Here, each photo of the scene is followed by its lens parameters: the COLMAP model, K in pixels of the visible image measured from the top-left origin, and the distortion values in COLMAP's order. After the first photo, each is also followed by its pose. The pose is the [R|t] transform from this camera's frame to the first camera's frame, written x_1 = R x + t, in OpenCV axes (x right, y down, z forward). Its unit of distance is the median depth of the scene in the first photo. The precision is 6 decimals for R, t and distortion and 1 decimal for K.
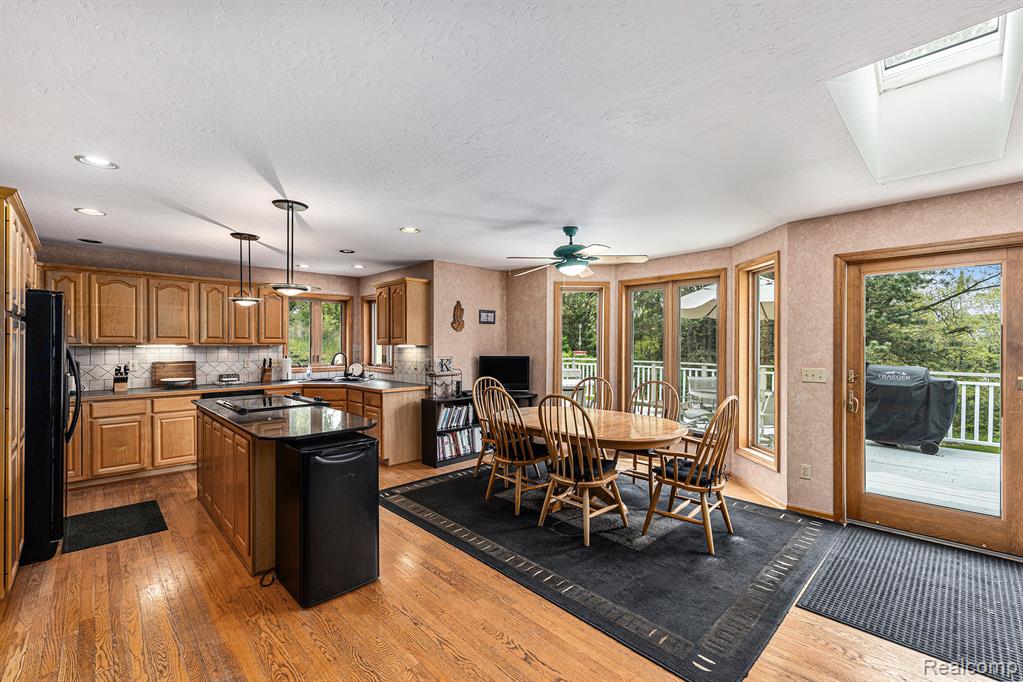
lens RADIAL K [[430.9, 0, 500.5], [0, 430.9, 342.9], [0, 0, 1]] dist [0.000708, 0.000004]
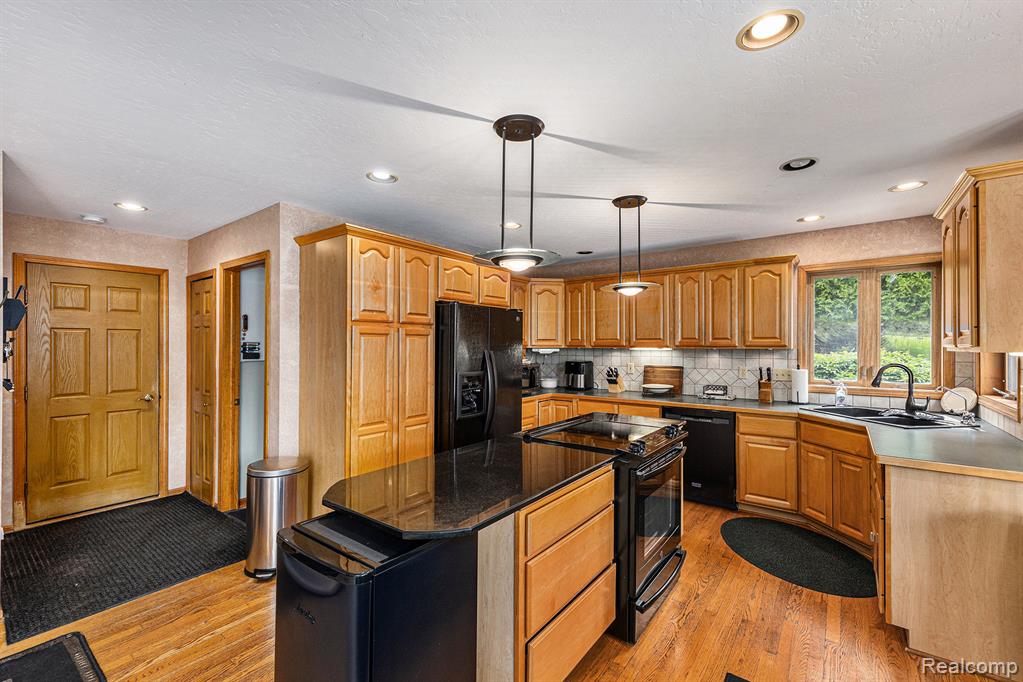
lens RADIAL K [[430.9, 0, 500.5], [0, 430.9, 342.9], [0, 0, 1]] dist [0.000708, 0.000004]
pose [[0.153468, -0.006340, -0.988133, 0.082681], [0.002051, 0.999979, -0.006098, -0.000269], [0.988151, -0.001090, 0.153478, 0.531865]]
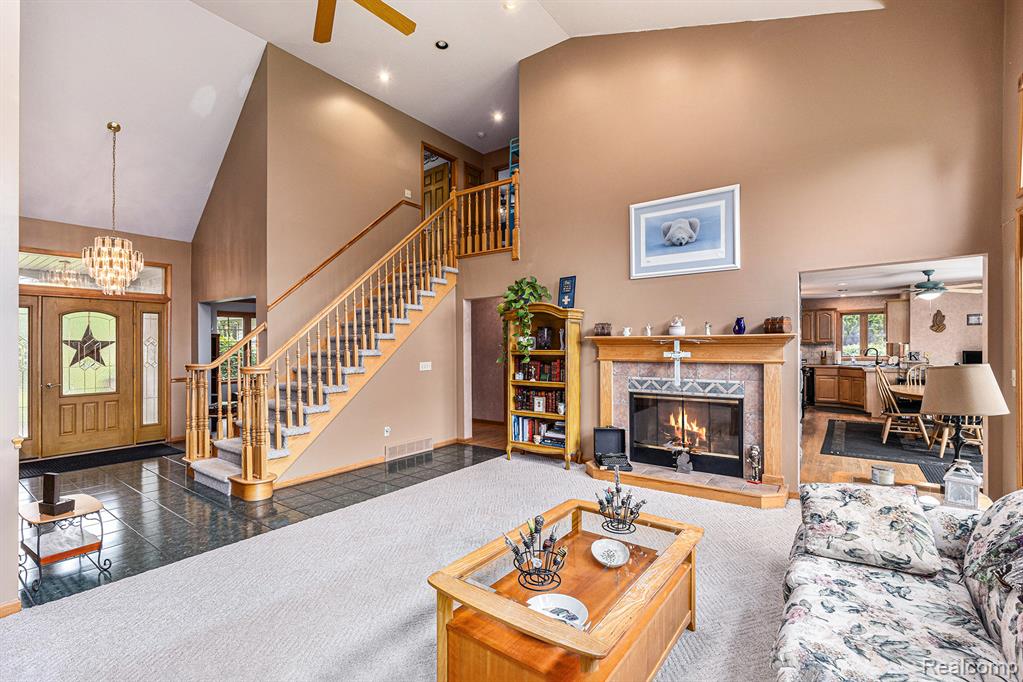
lens RADIAL K [[462.2, 0, 489.2], [0, 462.2, 344.9], [0, 0, 1]] dist [-0.003202, -0.000201]
pose [[0.159266, -0.003614, -0.987229, 1.201747], [0.003218, 0.999990, -0.003141, 0.014776], [0.987231, -0.002676, 0.159276, -0.697402]]
